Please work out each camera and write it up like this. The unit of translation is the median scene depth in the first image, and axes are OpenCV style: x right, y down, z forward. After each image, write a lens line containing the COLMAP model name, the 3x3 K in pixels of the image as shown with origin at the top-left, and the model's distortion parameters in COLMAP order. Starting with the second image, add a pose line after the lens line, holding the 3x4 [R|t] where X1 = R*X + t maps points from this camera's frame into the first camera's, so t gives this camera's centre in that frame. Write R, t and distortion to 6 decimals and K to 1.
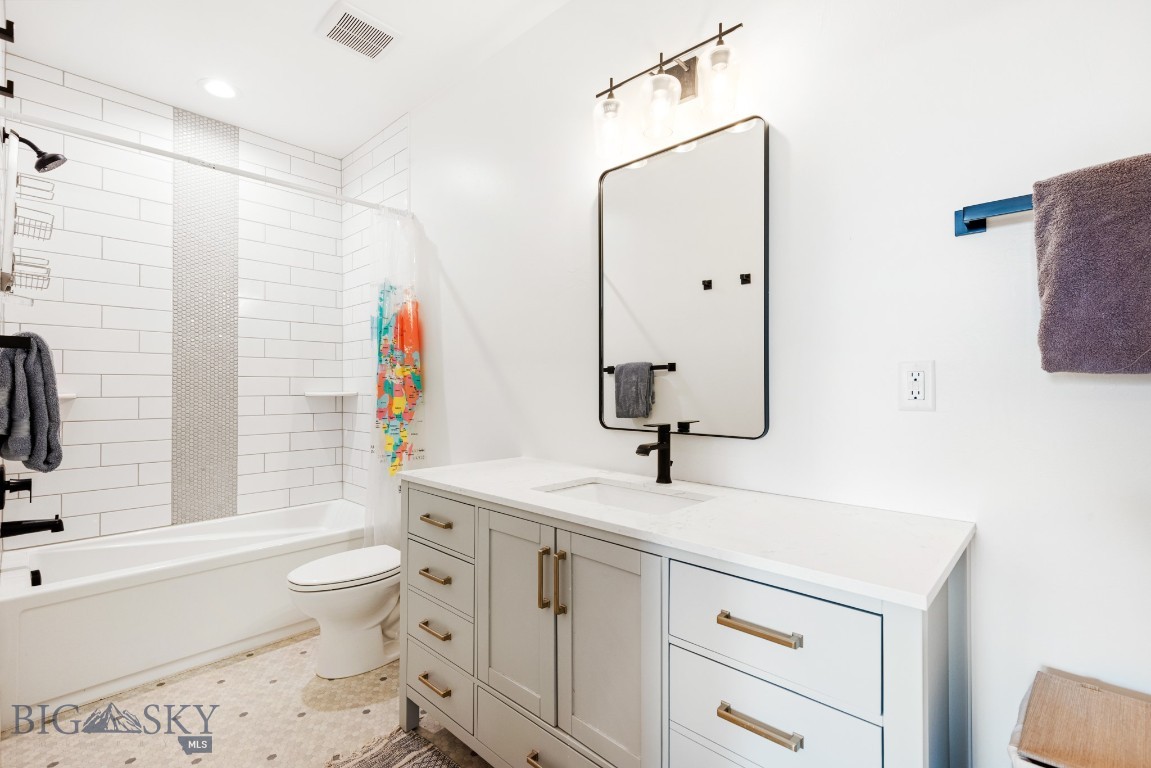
lens RADIAL K [[515.2, 0, 575.5], [0, 515.2, 384.0], [0, 0, 1]] dist [0.004935, -0.000116]
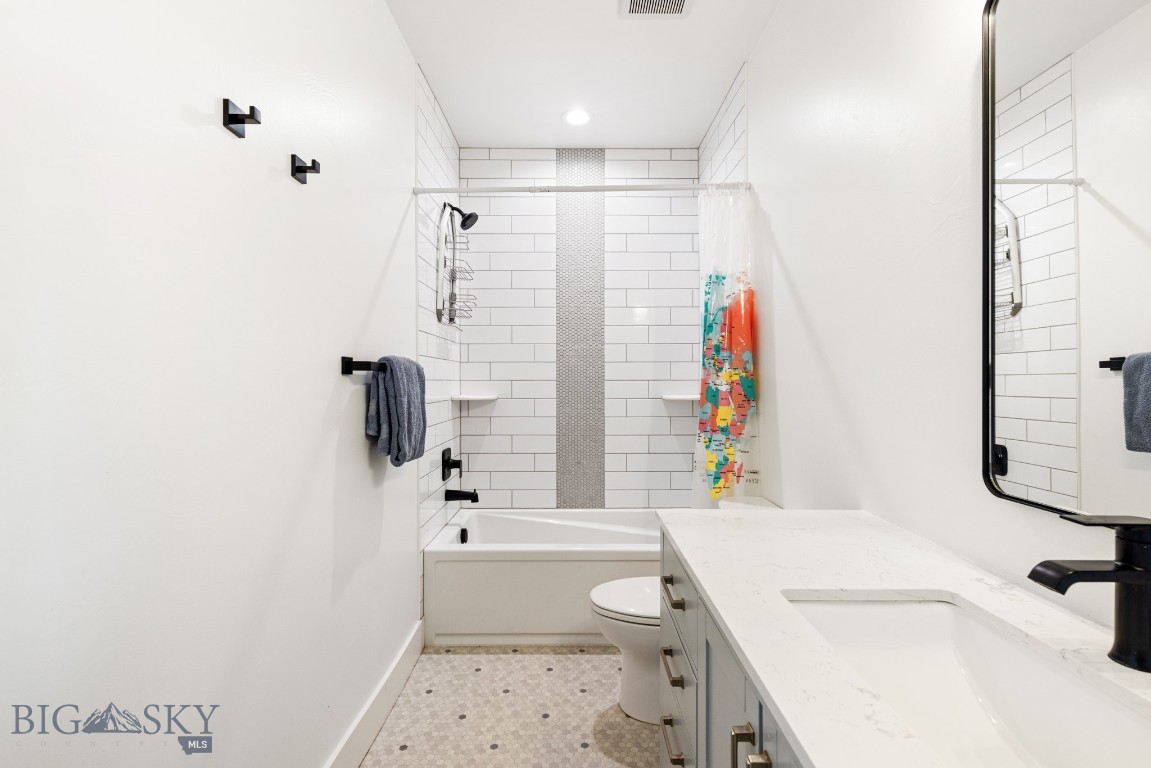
lens RADIAL K [[515.2, 0, 575.5], [0, 515.2, 384.0], [0, 0, 1]] dist [0.004935, -0.000116]
pose [[0.688541, 0.003724, -0.725188, 0.098657], [0.006649, 0.999912, 0.011447, -0.022514], [0.725167, -0.012704, 0.688456, 0.242305]]
